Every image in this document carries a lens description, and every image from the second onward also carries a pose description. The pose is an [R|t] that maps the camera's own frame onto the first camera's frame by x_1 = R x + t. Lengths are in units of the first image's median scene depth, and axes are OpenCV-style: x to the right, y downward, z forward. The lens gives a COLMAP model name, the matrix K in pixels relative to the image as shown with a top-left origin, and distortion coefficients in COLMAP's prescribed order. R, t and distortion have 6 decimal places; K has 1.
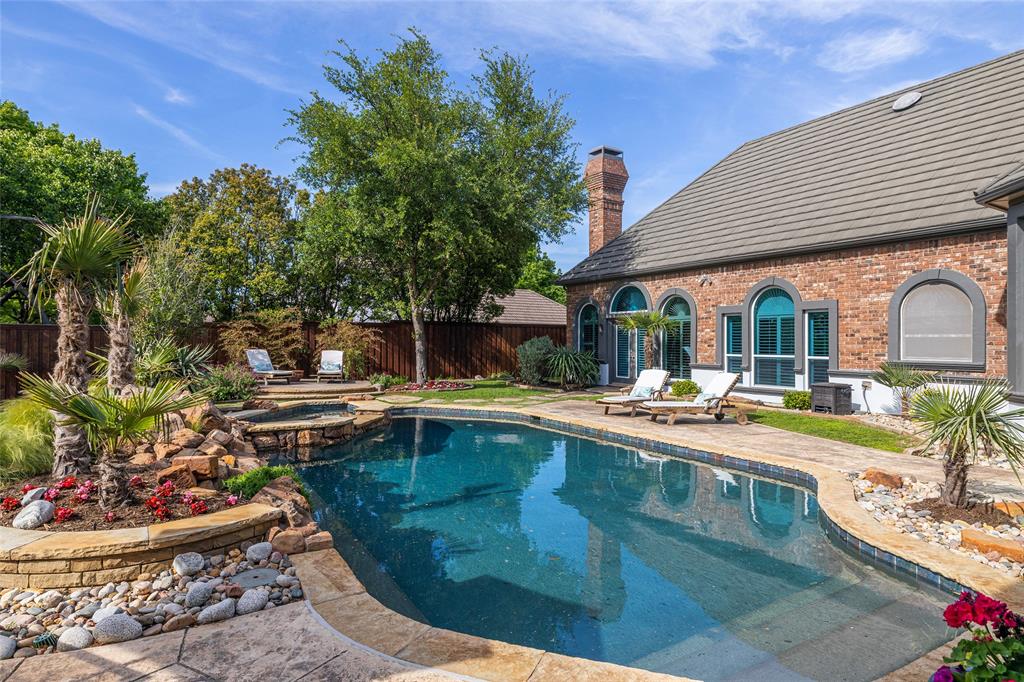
lens RADIAL K [[557.4, 0, 510.3], [0, 557.4, 342.6], [0, 0, 1]] dist [0.007474, -0.000097]
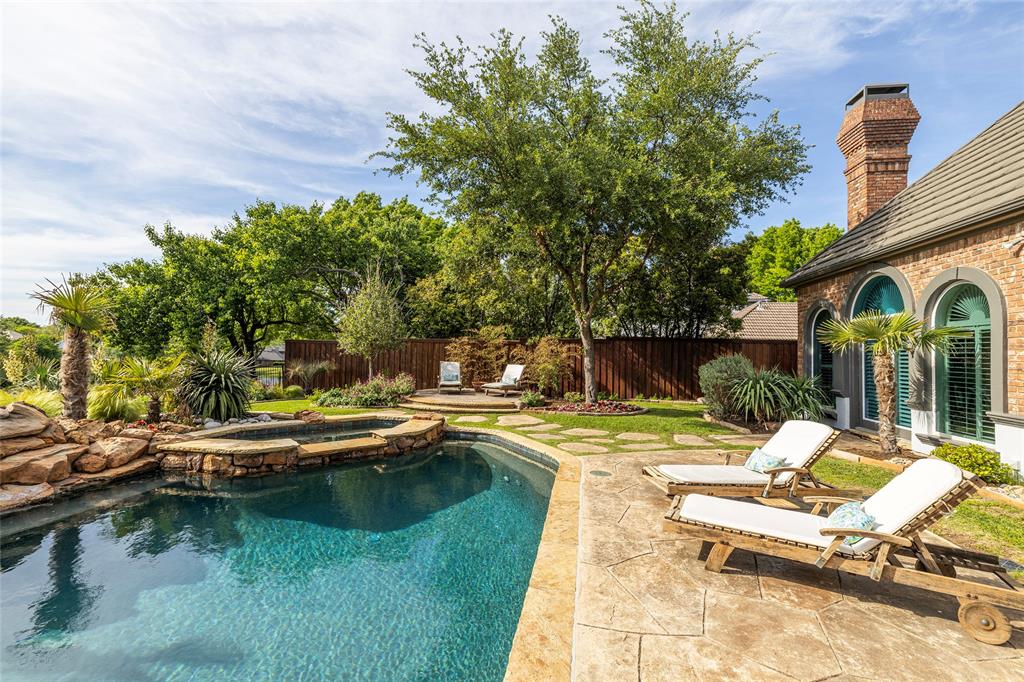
lens RADIAL K [[436.9, 0, 512.4], [0, 436.9, 341.5], [0, 0, 1]] dist [0.009089, 0.000329]
pose [[0.769498, -0.004373, -0.638635, 0.224824], [-0.019119, 0.999371, -0.029880, -0.005800], [0.638363, 0.035202, 0.768930, 0.380136]]
